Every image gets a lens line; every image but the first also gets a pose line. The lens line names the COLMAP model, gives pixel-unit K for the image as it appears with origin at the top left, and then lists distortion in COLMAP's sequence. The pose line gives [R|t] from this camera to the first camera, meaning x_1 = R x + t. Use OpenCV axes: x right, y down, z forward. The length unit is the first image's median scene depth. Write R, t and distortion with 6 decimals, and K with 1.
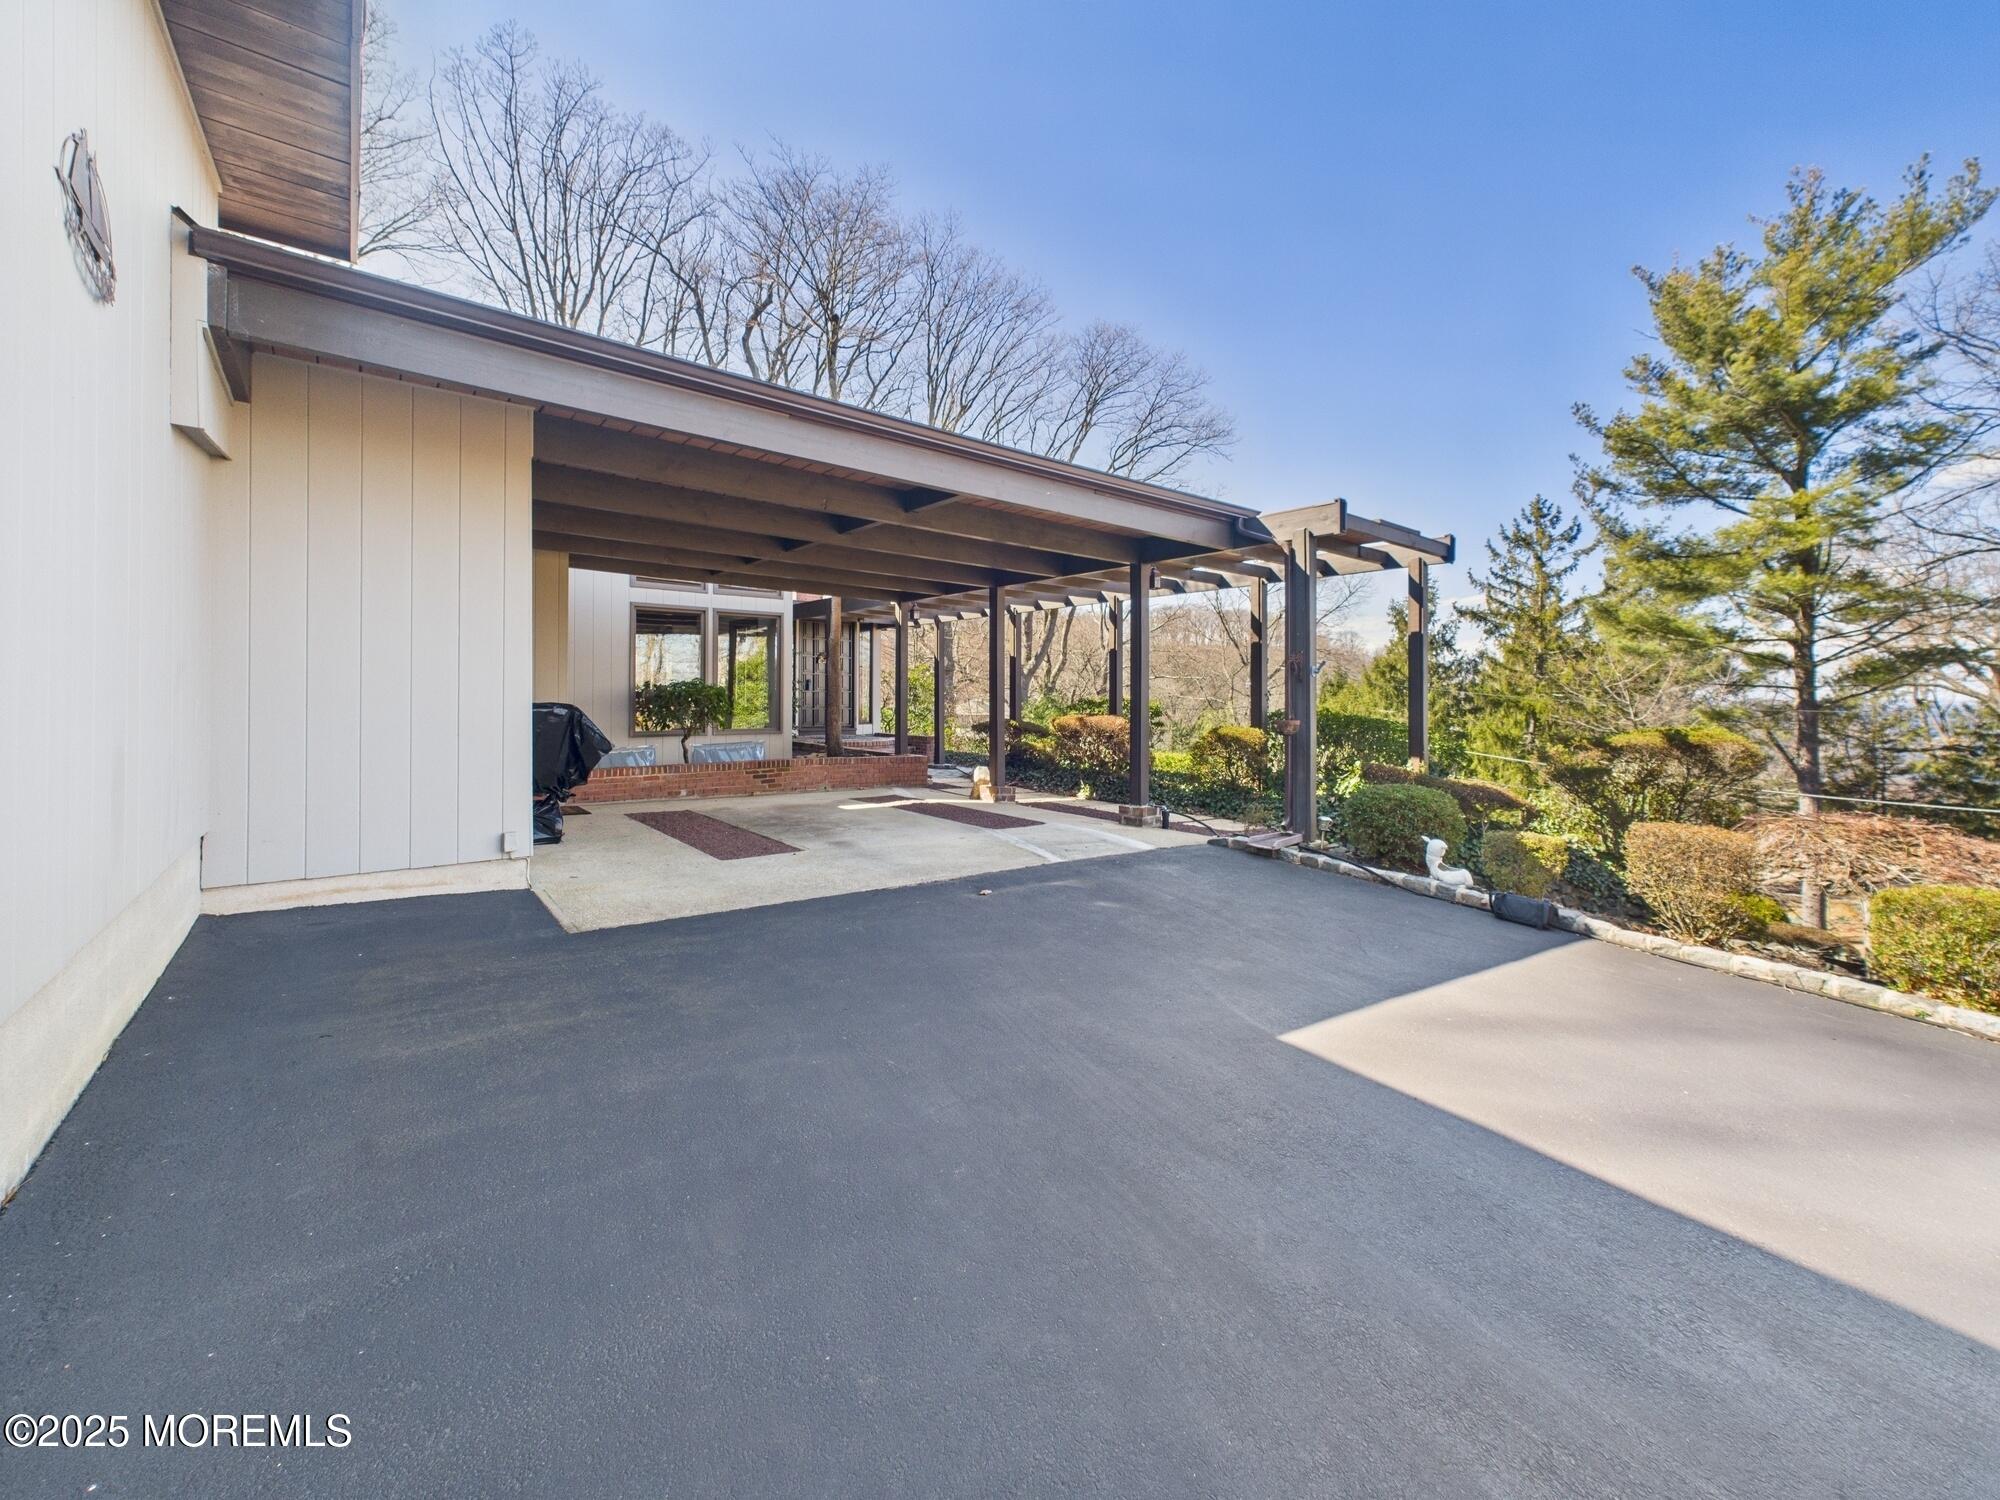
lens RADIAL K [[798.6, 0, 1001.9], [0, 798.6, 737.8], [0, 0, 1]] dist [-0.000489, -0.000041]
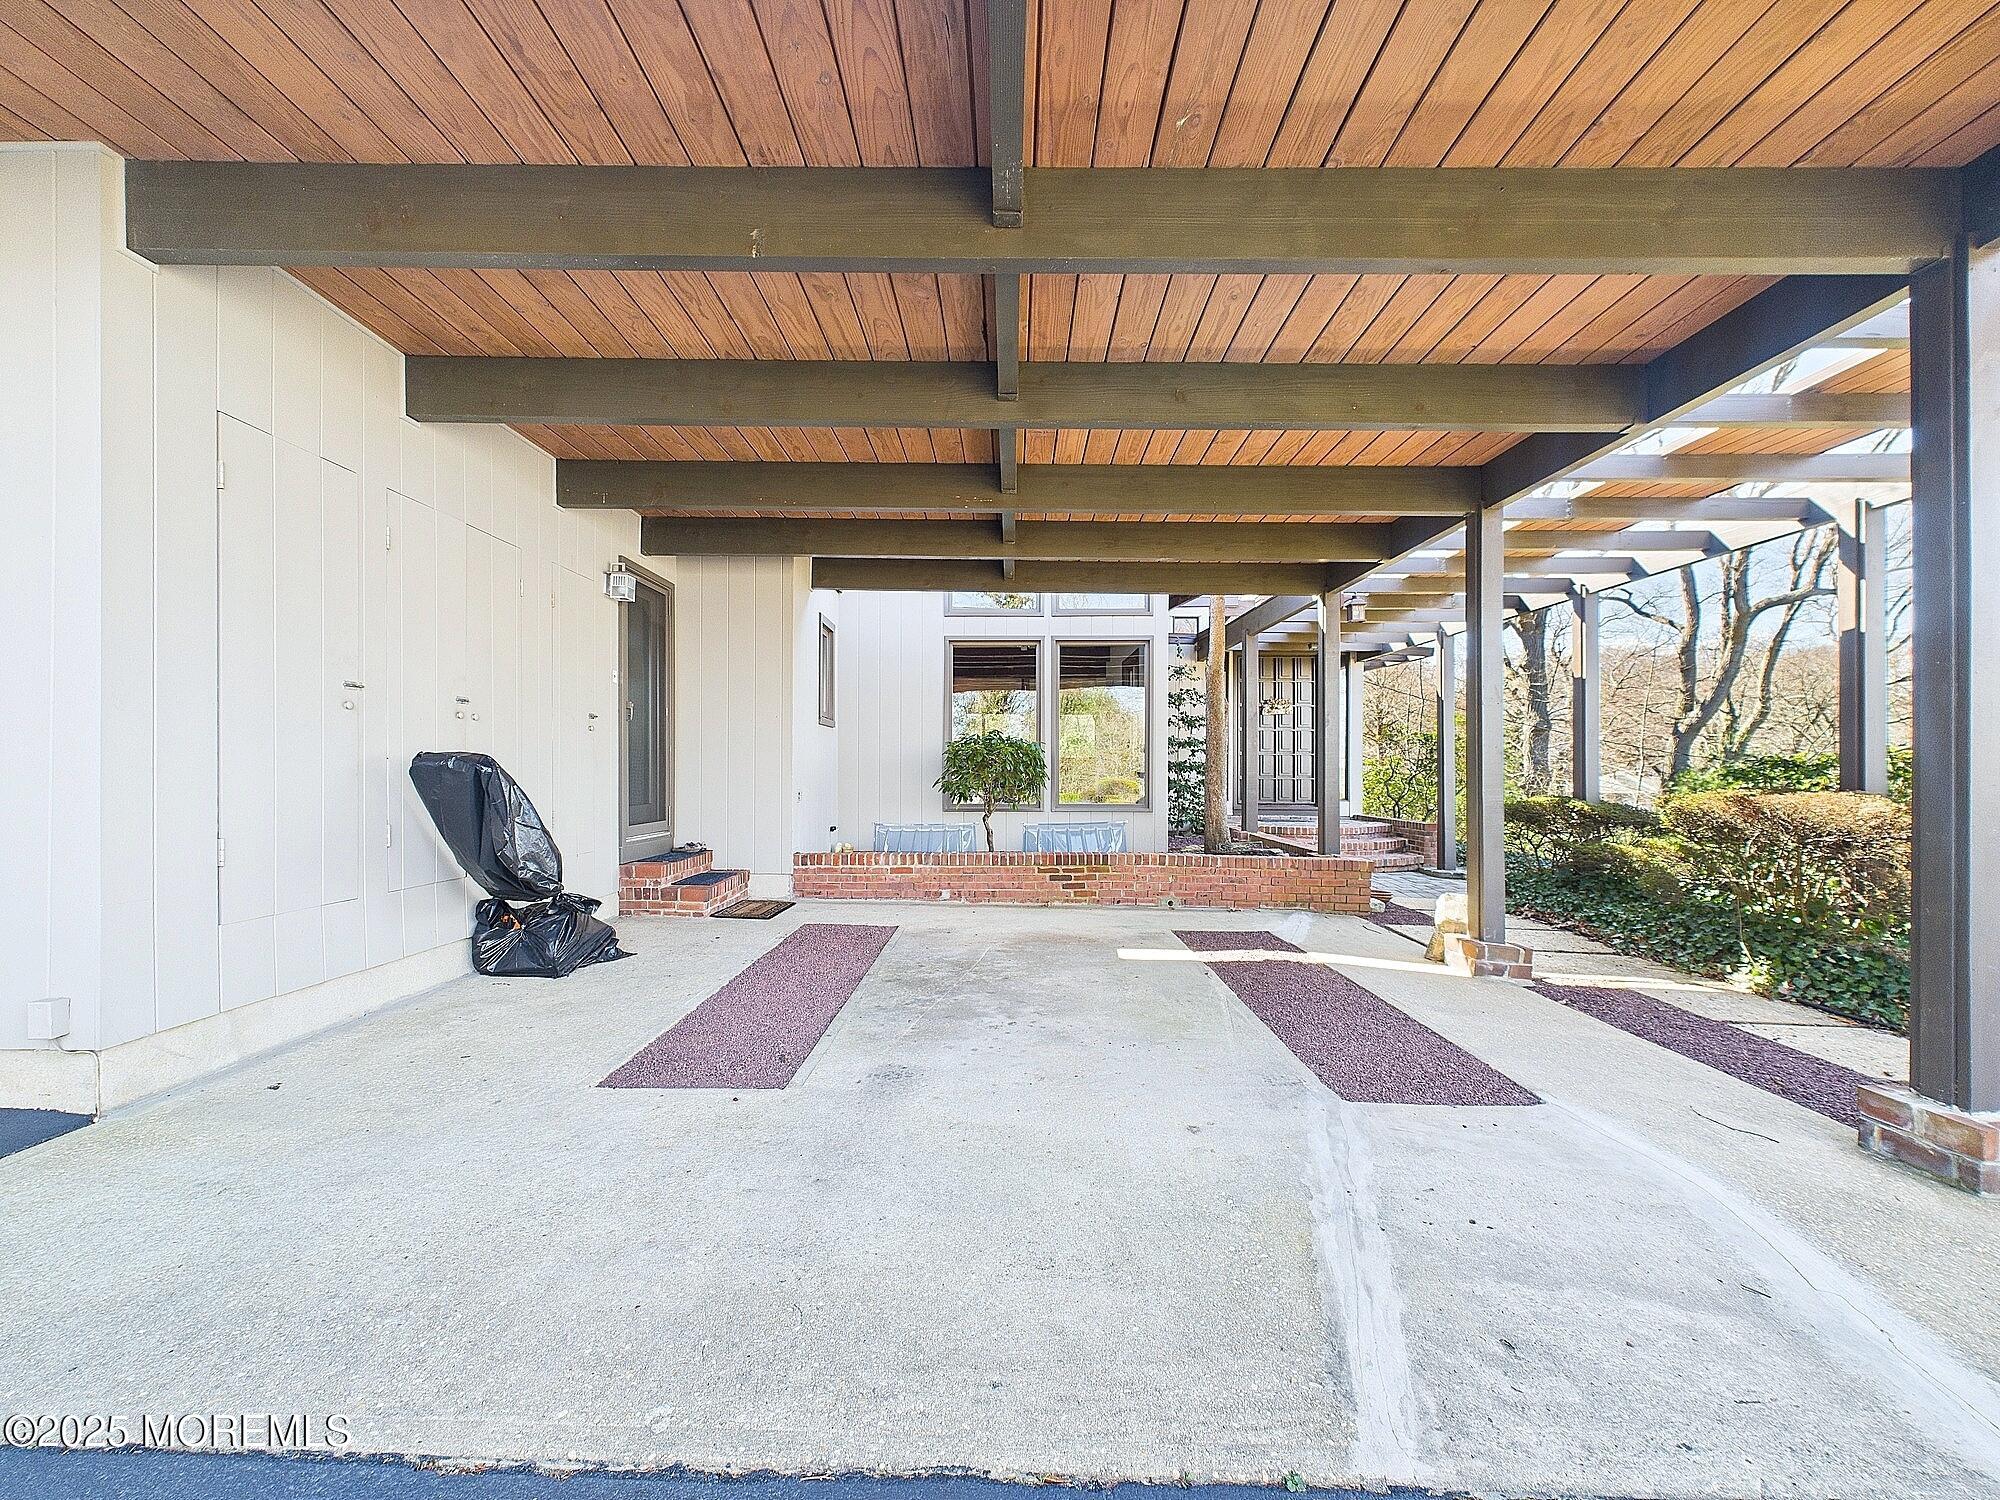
lens RADIAL K [[805.9, 0, 999.1], [0, 805.9, 775.7], [0, 0, 1]] dist [0.000676, 0.000151]
pose [[0.770627, 0.002253, -0.637283, 0.063743], [-0.030556, 0.998974, -0.033417, -0.009054], [0.636554, 0.045225, 0.769905, 0.390681]]
